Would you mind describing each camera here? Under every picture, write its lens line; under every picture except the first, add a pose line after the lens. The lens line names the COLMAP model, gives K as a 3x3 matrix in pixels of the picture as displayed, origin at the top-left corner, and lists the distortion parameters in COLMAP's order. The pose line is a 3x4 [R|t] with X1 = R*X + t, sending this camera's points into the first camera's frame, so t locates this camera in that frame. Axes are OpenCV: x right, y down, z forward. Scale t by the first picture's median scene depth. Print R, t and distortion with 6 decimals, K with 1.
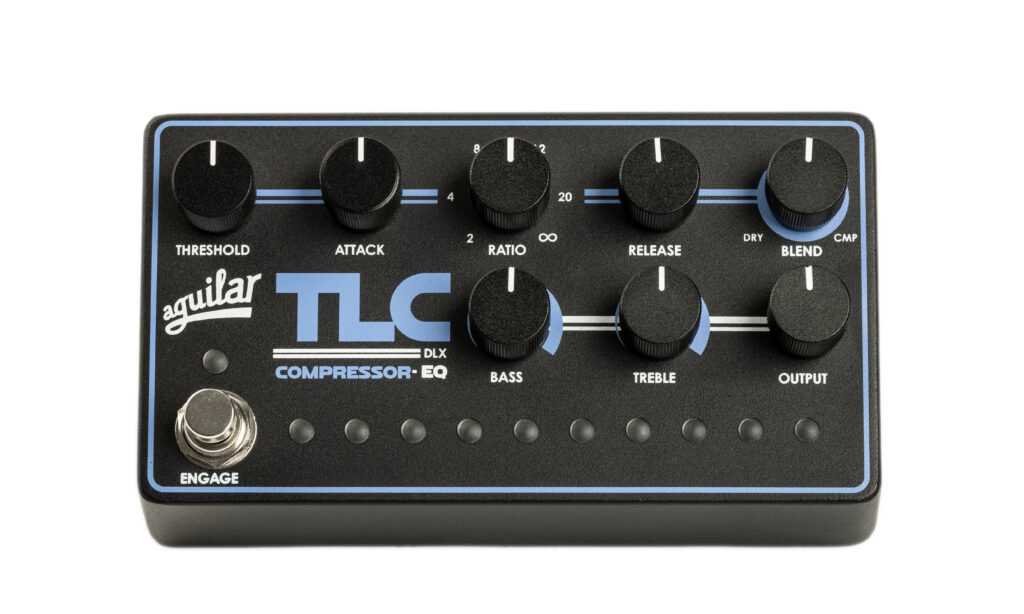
lens RADIAL K [[4142.8, 0, 589.7], [0, 4142.8, 390.7], [0, 0, 1]] dist [0.147085, 0.000000]
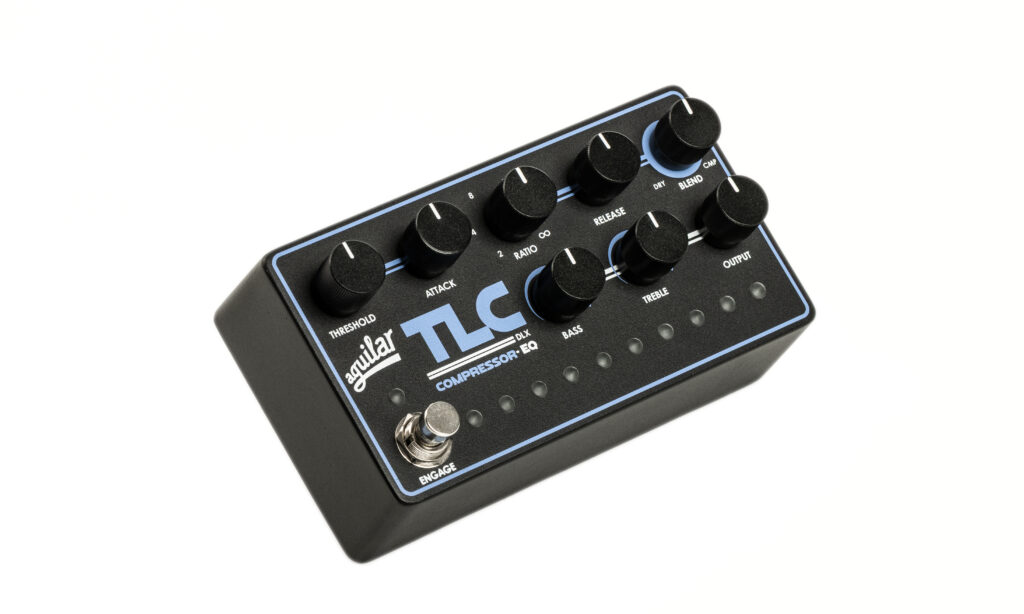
lens RADIAL K [[4142.8, 0, 514.9], [0, 4142.8, 304.4], [0, 0, 1]] dist [0.147085, 0.000000]
pose [[0.796418, -0.346905, 0.495354, -0.715203], [0.410335, 0.911687, -0.021258, 0.009811], [-0.444233, 0.220191, 0.868431, -0.193272]]
